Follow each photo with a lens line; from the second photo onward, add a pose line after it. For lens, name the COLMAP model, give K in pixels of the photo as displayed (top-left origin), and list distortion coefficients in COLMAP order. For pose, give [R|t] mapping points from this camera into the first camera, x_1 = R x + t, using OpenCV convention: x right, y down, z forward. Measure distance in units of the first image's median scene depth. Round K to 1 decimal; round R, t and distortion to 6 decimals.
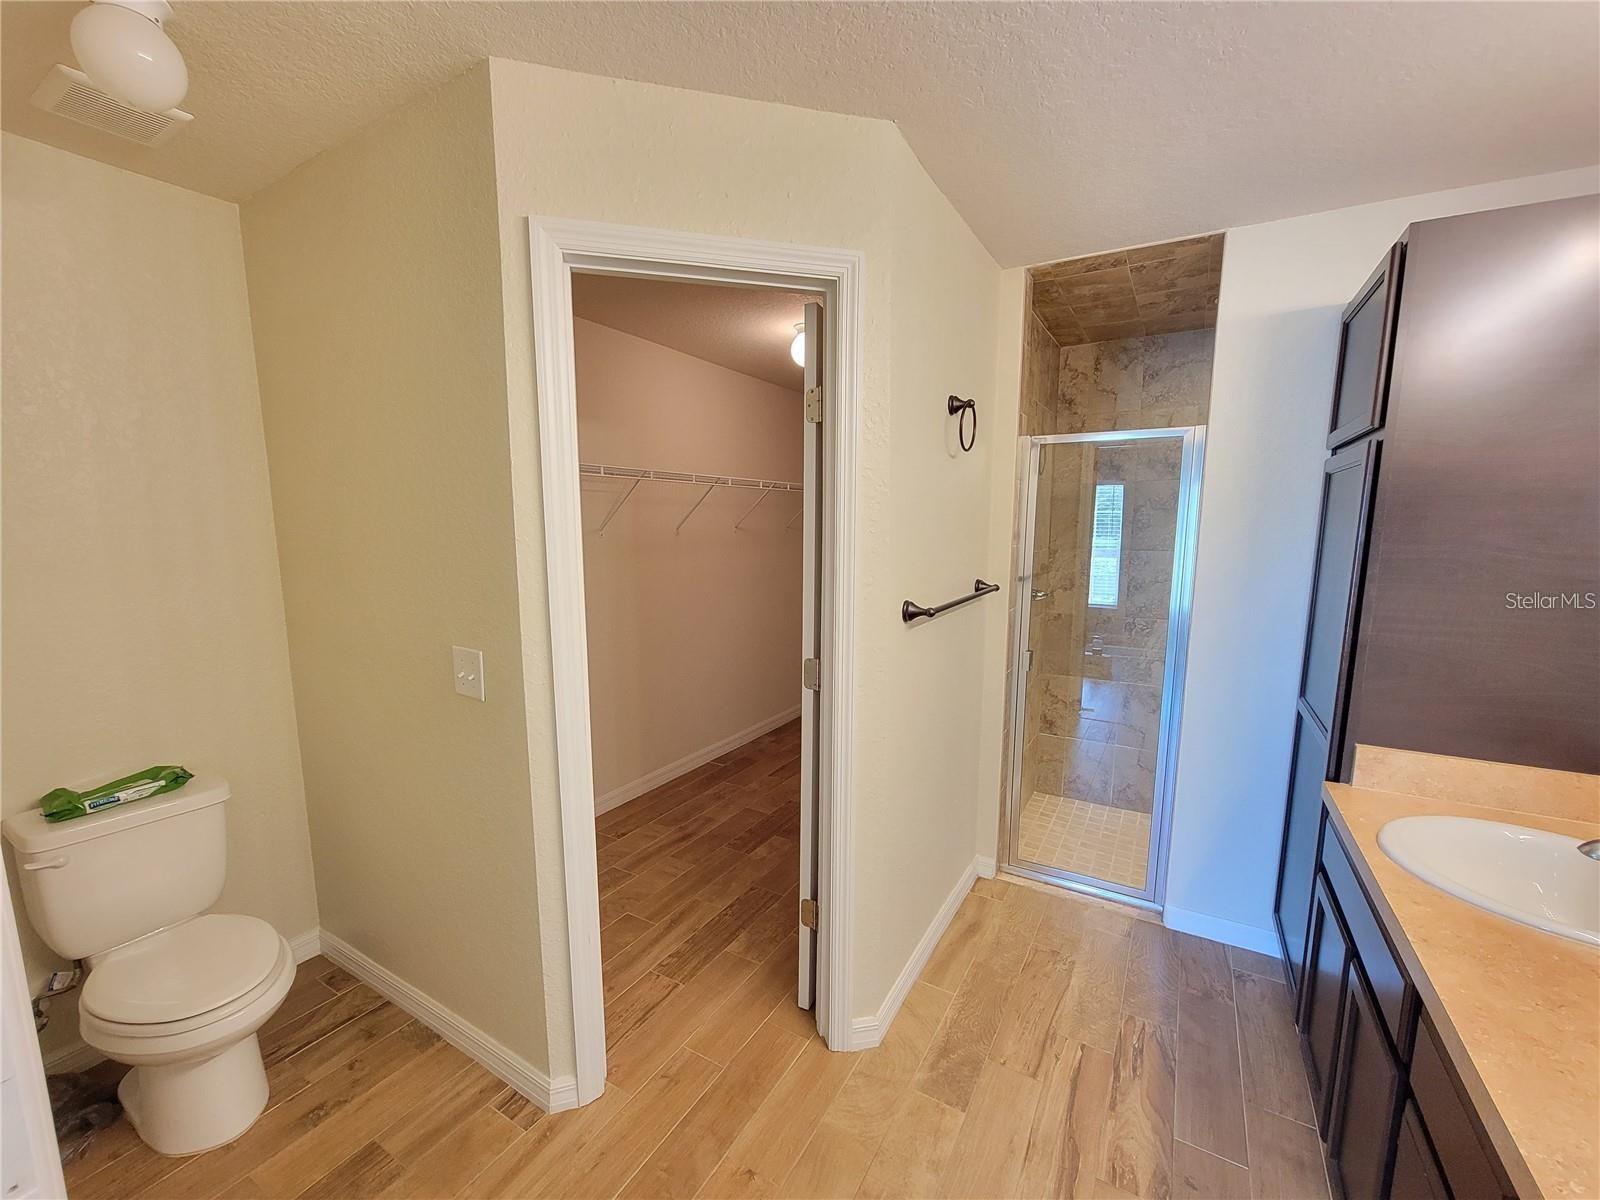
lens RADIAL K [[647.0, 0, 811.9], [0, 647.0, 607.5], [0, 0, 1]] dist [0.000930, 0.001122]
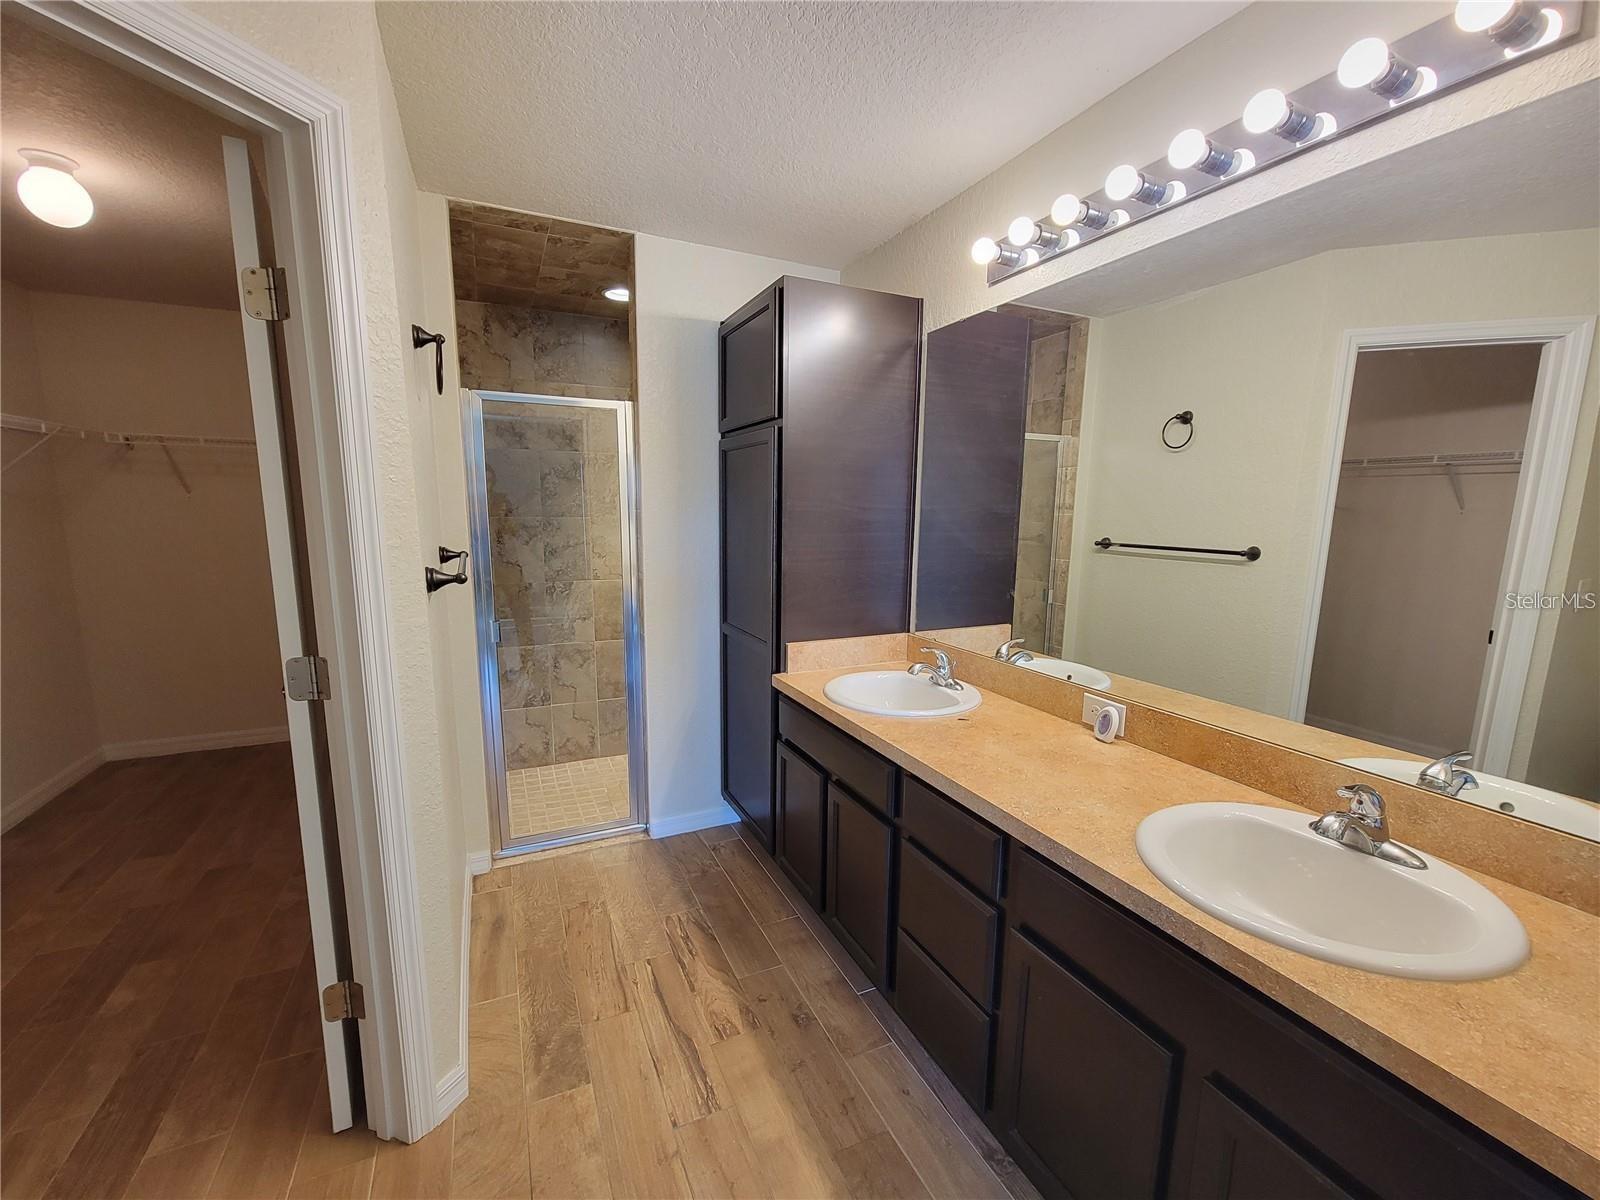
lens RADIAL K [[647.0, 0, 798.9], [0, 647.0, 602.2], [0, 0, 1]] dist [0.000930, 0.001122]
pose [[0.581837, -0.117742, 0.804737, -0.229763], [0.096279, 0.992479, 0.075599, 0.015798], [-0.807586, 0.033493, 0.588798, 0.122215]]
